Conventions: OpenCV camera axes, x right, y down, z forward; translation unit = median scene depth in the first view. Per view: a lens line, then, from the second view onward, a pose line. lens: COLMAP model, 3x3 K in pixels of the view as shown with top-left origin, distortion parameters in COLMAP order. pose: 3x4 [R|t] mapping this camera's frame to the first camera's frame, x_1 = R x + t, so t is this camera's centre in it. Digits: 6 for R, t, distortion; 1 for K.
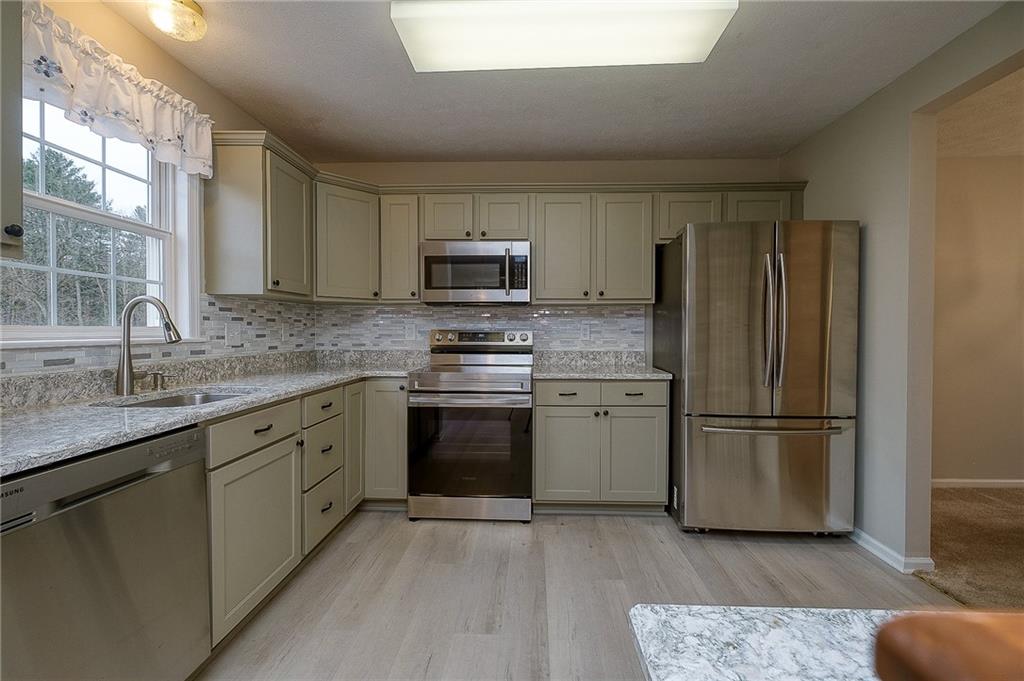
lens RADIAL K [[444.2, 0, 517.5], [0, 444.2, 337.4], [0, 0, 1]] dist [0.000227, 0.000074]
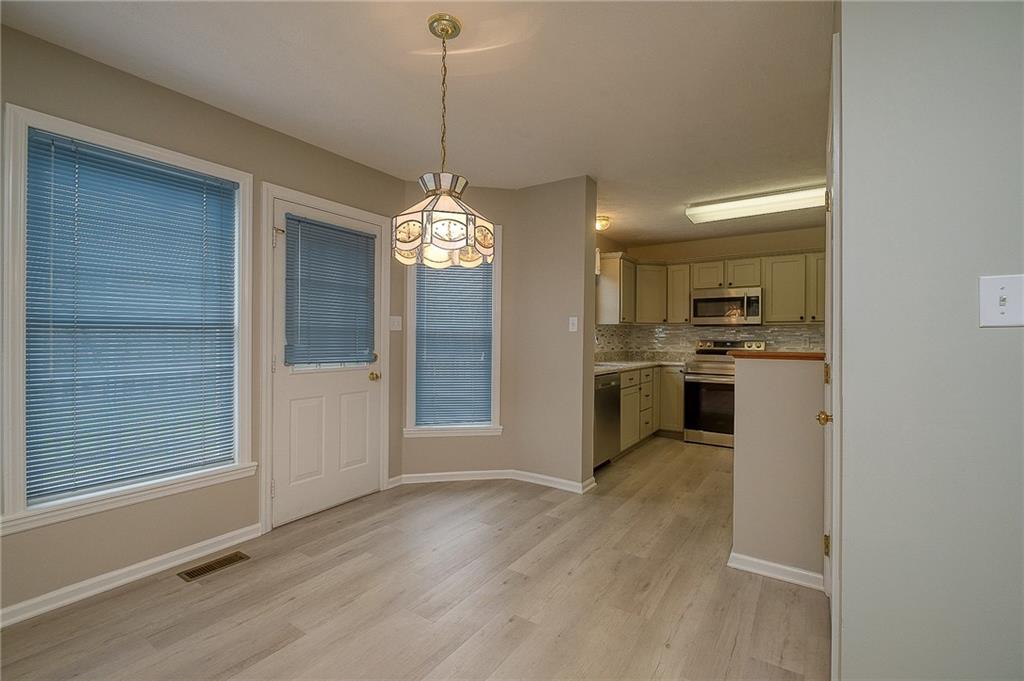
lens RADIAL K [[444.2, 0, 517.5], [0, 444.2, 337.4], [0, 0, 1]] dist [0.000227, 0.000074]
pose [[0.856665, 0.001826, -0.515869, 0.106018], [-0.012890, 0.999757, -0.017867, 0.012429], [0.515711, 0.021956, 0.856481, -0.889642]]
